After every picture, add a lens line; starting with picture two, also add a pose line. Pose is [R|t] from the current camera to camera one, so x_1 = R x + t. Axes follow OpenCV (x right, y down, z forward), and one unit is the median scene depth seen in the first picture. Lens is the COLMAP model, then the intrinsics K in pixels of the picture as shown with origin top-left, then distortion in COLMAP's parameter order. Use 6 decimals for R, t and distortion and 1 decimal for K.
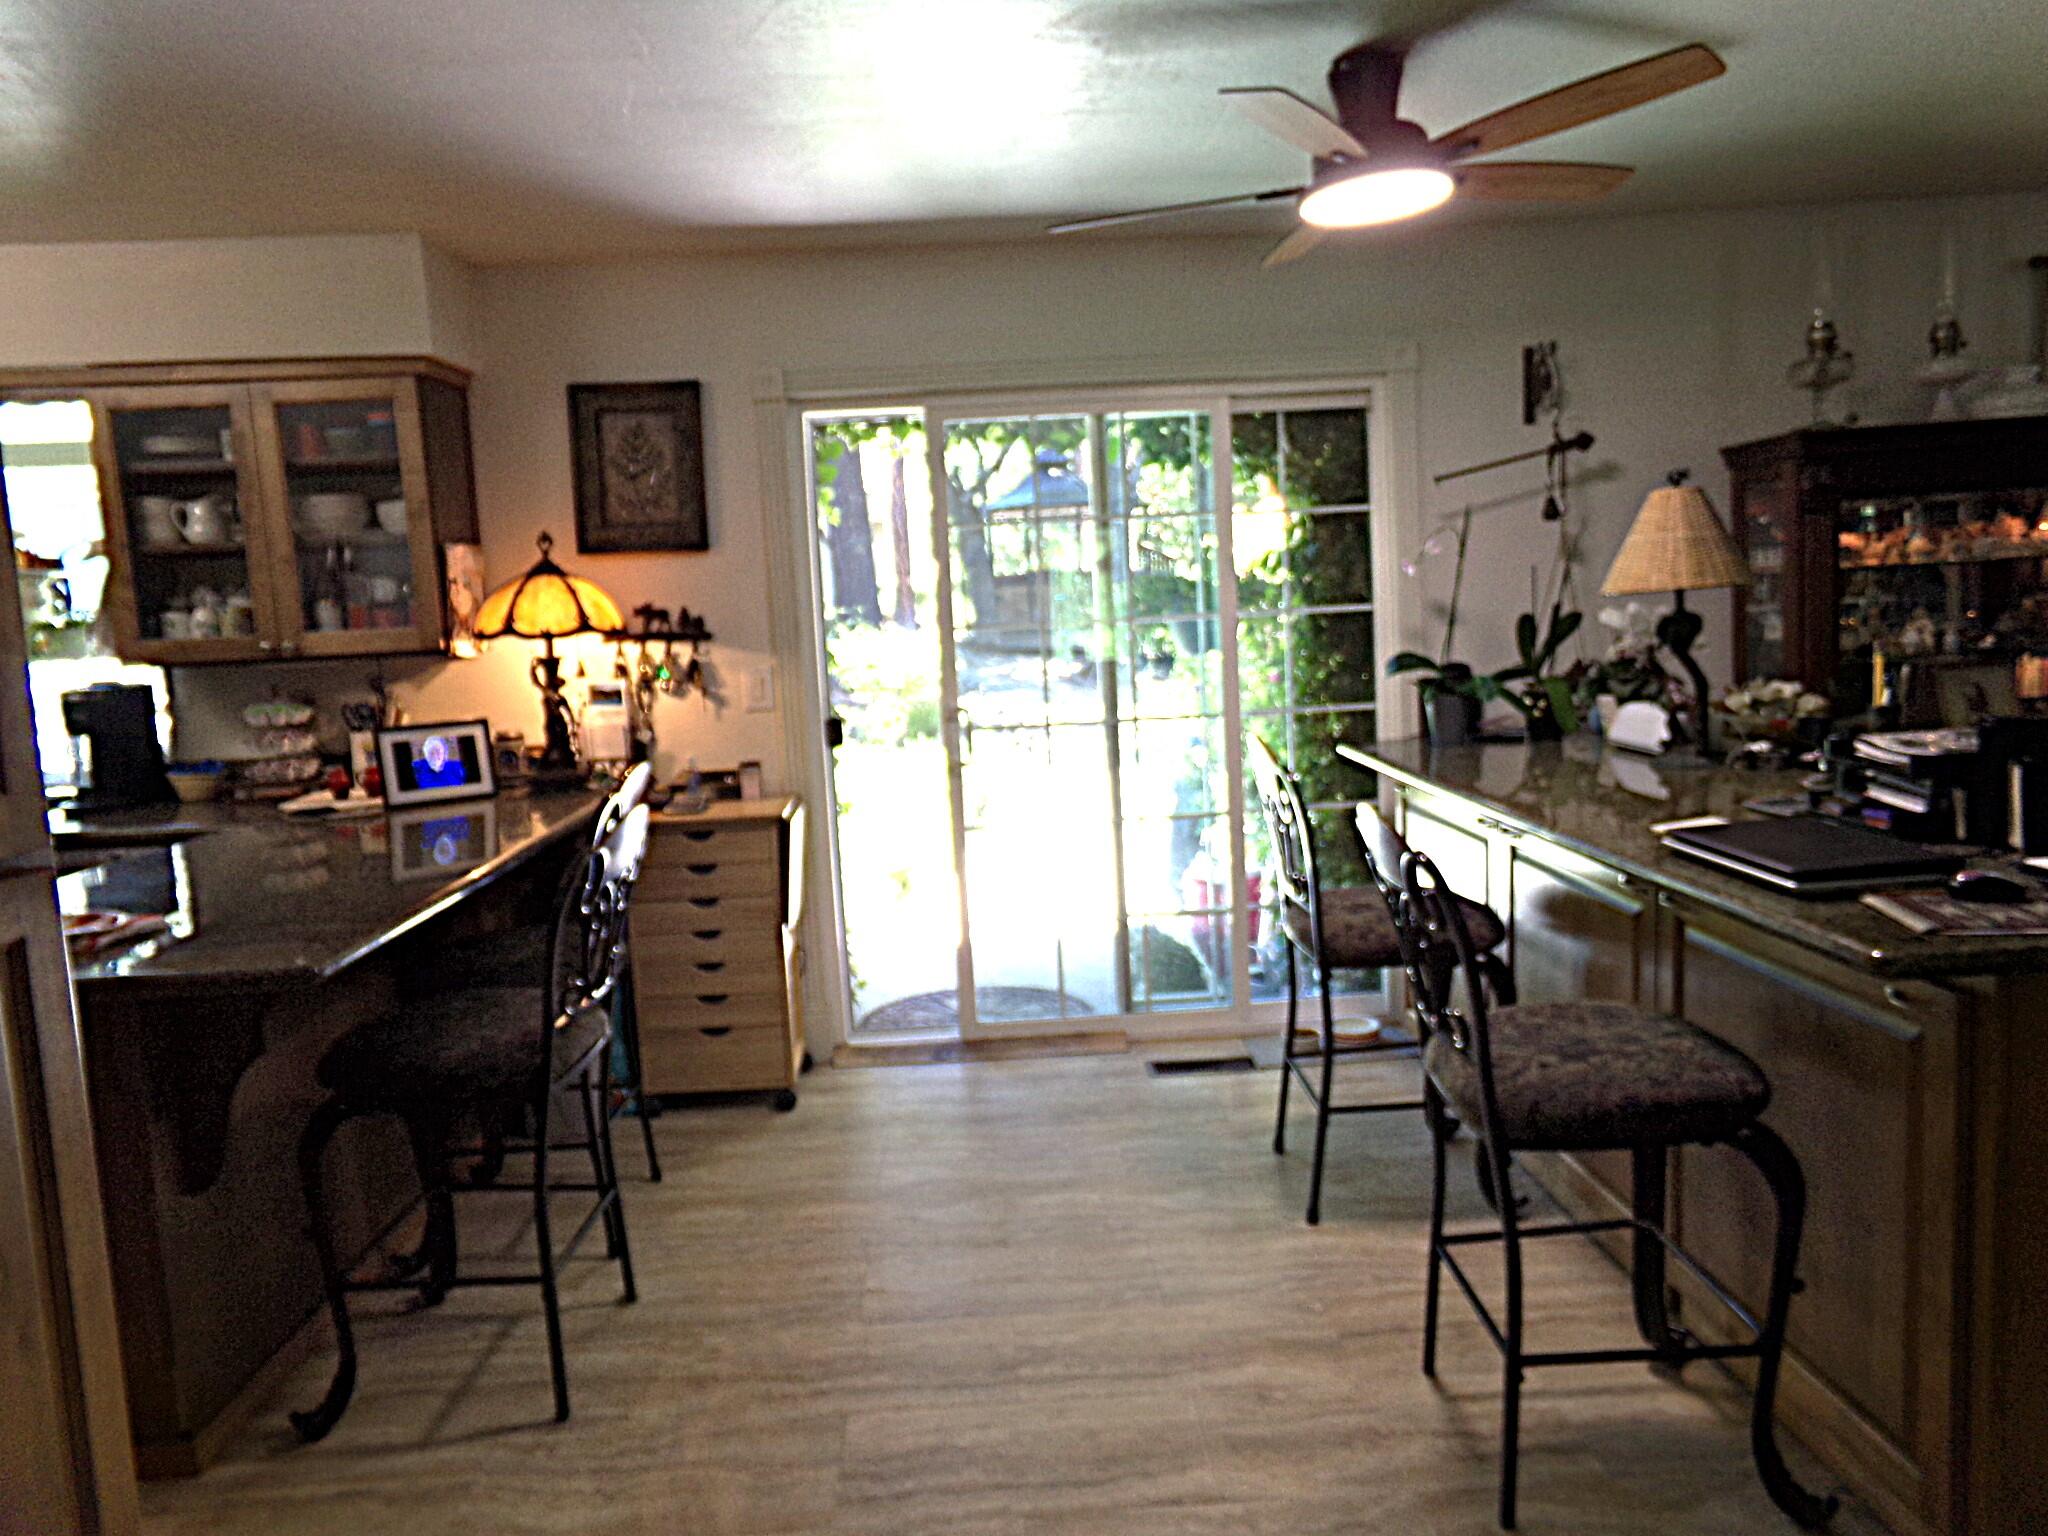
lens RADIAL K [[1406.7, 0, 1019.0], [0, 1406.7, 761.9], [0, 0, 1]] dist [-0.069791, 0.103872]
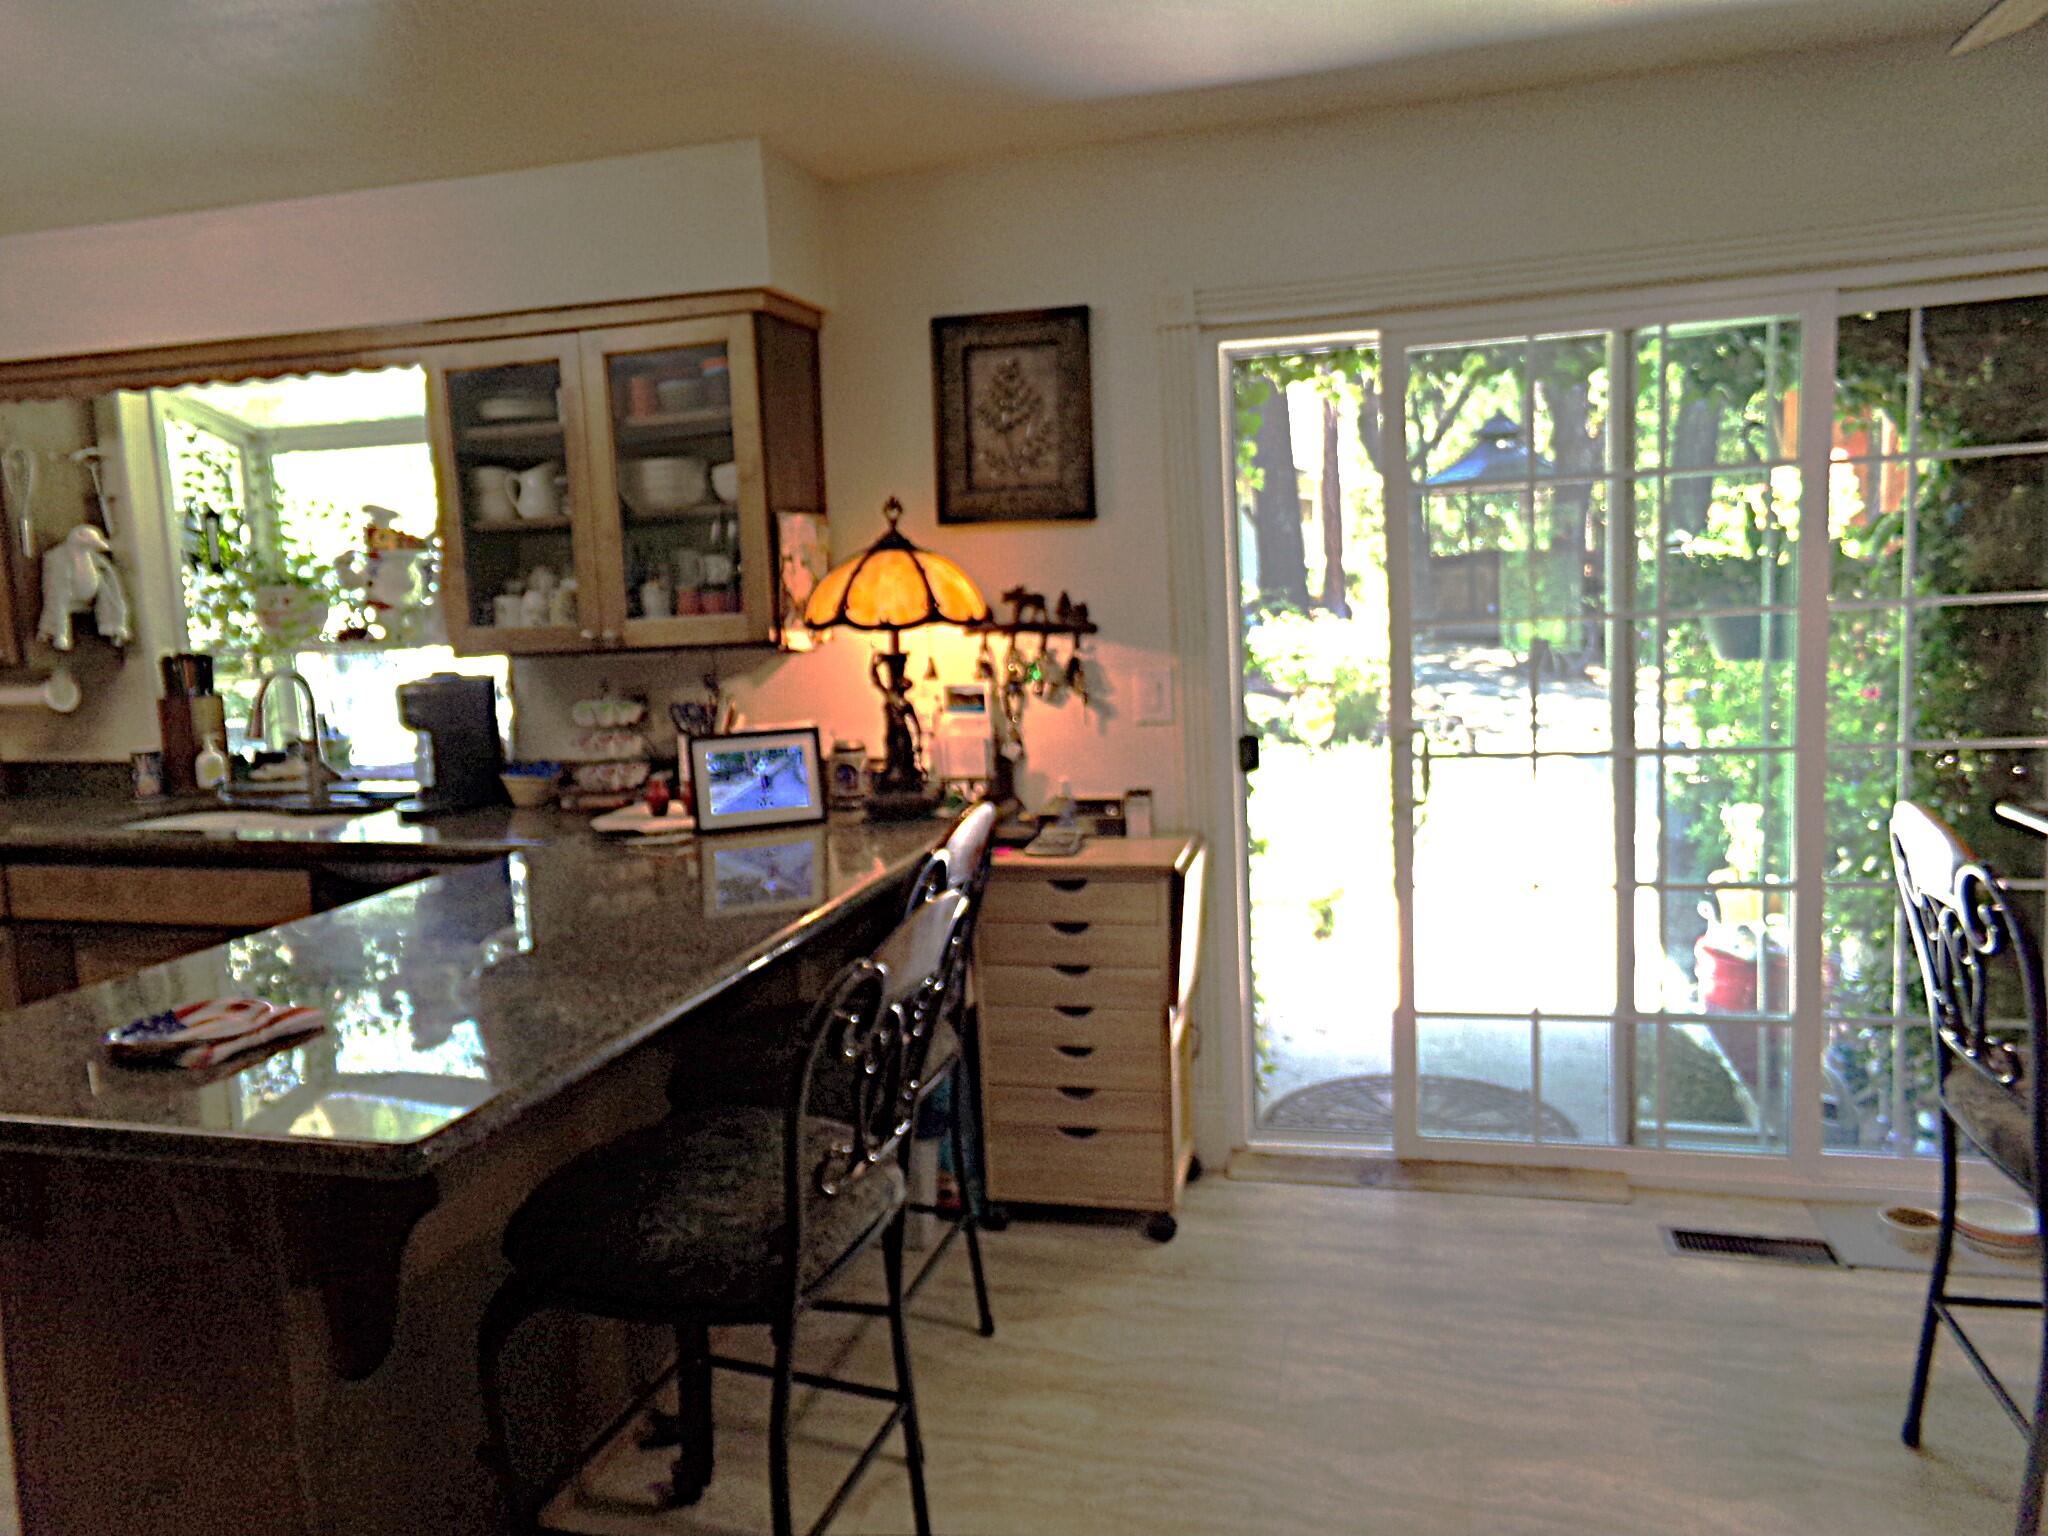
lens RADIAL K [[1406.7, 0, 1019.0], [0, 1406.7, 761.9], [0, 0, 1]] dist [-0.069791, 0.103872]
pose [[0.955689, 0.038559, -0.291841, -0.025944], [-0.034538, 0.999224, 0.018920, -0.028220], [0.292345, -0.008002, 0.956280, 0.228469]]
